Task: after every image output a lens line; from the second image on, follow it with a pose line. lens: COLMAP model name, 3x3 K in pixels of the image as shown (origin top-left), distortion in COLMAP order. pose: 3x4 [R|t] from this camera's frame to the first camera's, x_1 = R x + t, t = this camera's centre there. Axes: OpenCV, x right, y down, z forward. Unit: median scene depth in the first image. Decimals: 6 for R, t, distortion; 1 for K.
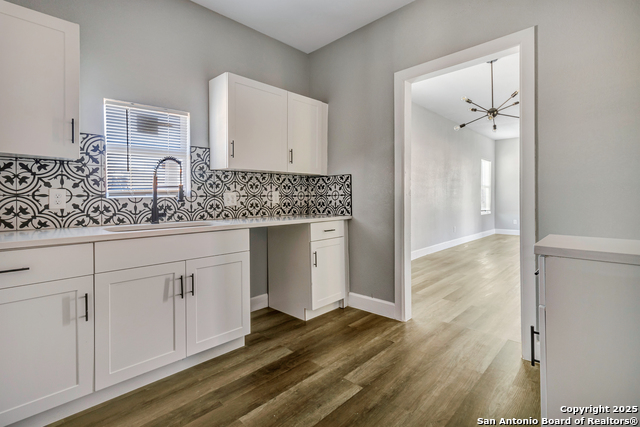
lens RADIAL K [[303.9, 0, 317.9], [0, 303.9, 197.9], [0, 0, 1]] dist [0.004259, 0.002459]
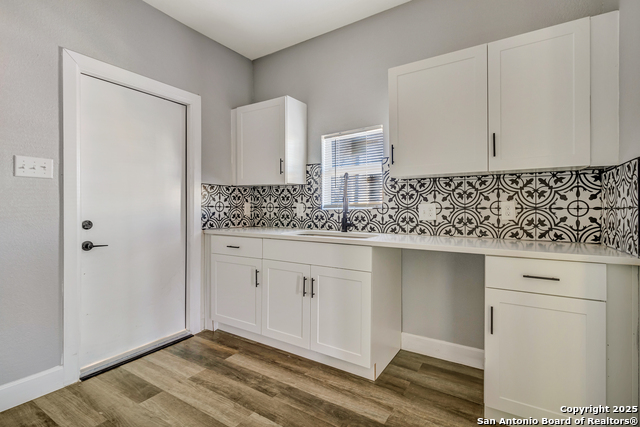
lens RADIAL K [[303.9, 0, 313.4], [0, 303.9, 207.3], [0, 0, 1]] dist [0.004259, 0.002459]
pose [[0.202782, -0.002785, -0.979220, 0.616935], [-0.008357, 0.999955, -0.004574, -0.002404], [0.979188, 0.009111, 0.202750, 0.706635]]
